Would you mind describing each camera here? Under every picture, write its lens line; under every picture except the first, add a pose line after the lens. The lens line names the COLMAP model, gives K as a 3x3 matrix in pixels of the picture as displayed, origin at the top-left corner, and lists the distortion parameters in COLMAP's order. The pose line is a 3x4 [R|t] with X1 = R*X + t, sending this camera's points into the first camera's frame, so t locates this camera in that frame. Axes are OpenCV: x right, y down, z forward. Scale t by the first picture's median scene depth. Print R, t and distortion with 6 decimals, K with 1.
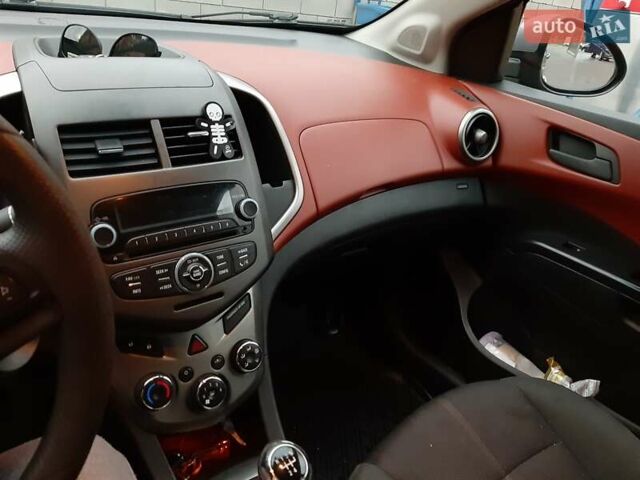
lens RADIAL K [[503.4, 0, 323.7], [0, 503.4, 252.6], [0, 0, 1]] dist [0.066983, -0.135866]
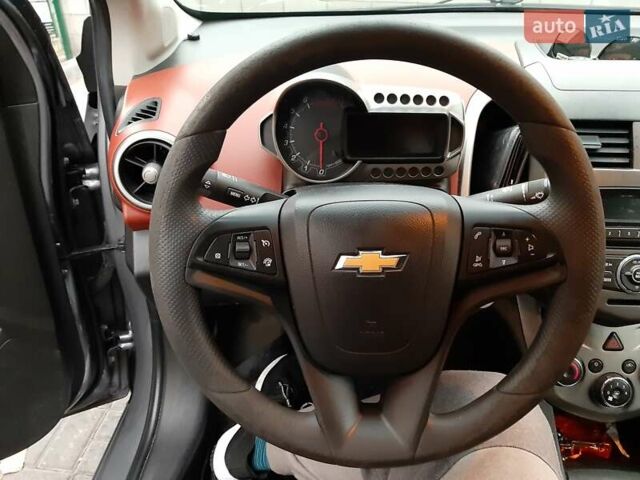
lens RADIAL K [[504.0, 0, 319.6], [0, 504.0, 254.5], [0, 0, 1]] dist [0.074831, -0.152777]
pose [[0.744073, 0.249159, -0.619900, -0.099791], [-0.235566, 0.966109, 0.105560, 0.040789], [0.625192, 0.067483, 0.777548, -0.177236]]
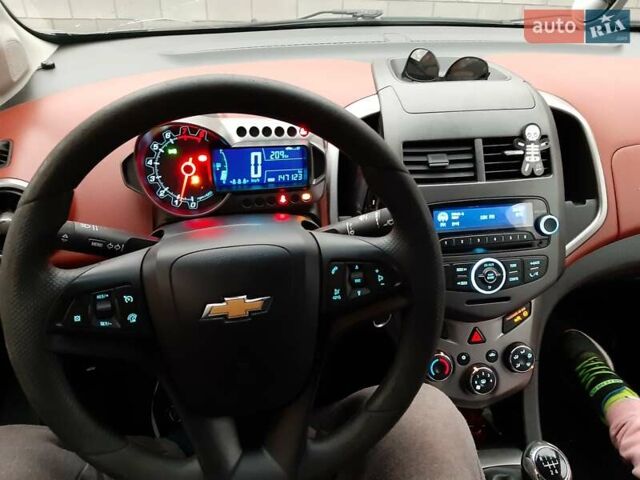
lens RADIAL K [[503.4, 0, 323.7], [0, 503.4, 252.6], [0, 0, 1]] dist [0.066983, -0.135866]
pose [[0.866183, 0.178866, -0.466620, -0.049326], [-0.159113, 0.983868, 0.081777, -0.041618], [0.473719, 0.003411, 0.880669, -0.168348]]
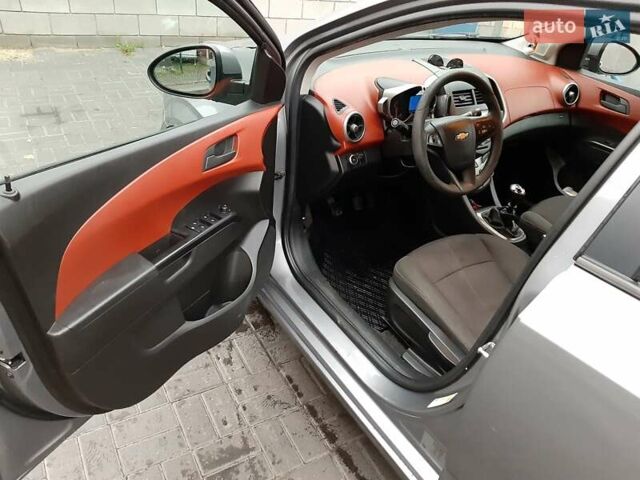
lens RADIAL K [[503.4, 0, 323.7], [0, 503.4, 252.6], [0, 0, 1]] dist [0.066983, -0.135866]
pose [[0.996679, 0.026466, -0.077011, -0.916367], [-0.019886, 0.996184, 0.084979, 0.468400], [0.078966, -0.083165, 0.993402, -2.144698]]
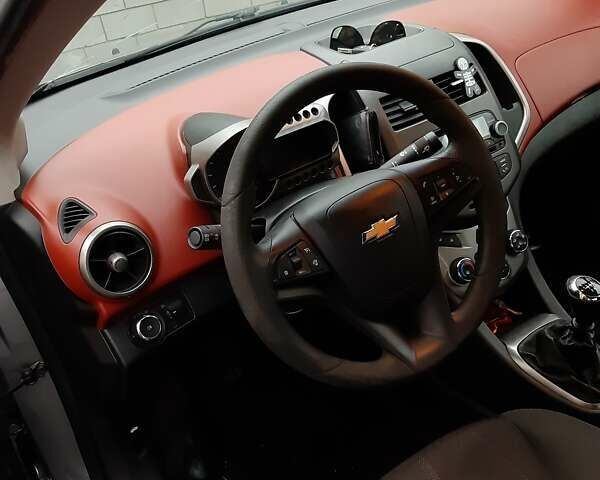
lens RADIAL K [[624.5, 0, 298.3], [0, 624.5, 248.9], [0, 0, 1]] dist [0.046091, -0.005305]
pose [[0.955720, -0.186530, -0.227610, -0.342016], [0.195830, 0.980458, 0.018777, 0.088250], [0.219659, -0.062519, 0.973571, -0.750294]]
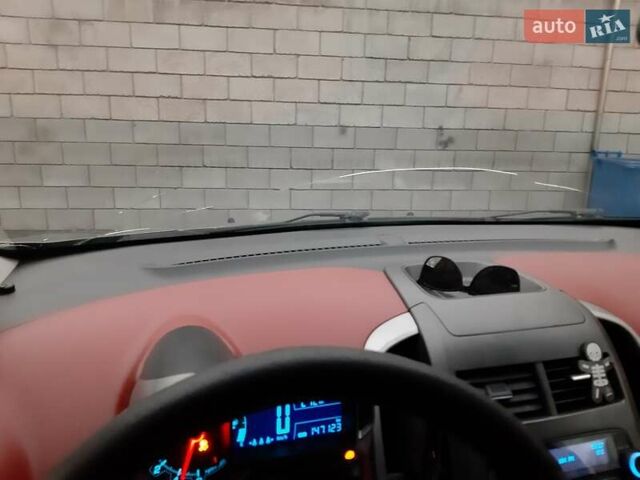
lens RADIAL K [[505.4, 0, 320.0], [0, 505.4, 240.0], [0, 0, 1]] dist [0.072199, -0.143518]
pose [[0.918699, -0.013945, -0.394712, -0.303617], [-0.106014, 0.953995, -0.280454, -0.154180], [0.380465, 0.299498, 0.874956, -0.084916]]
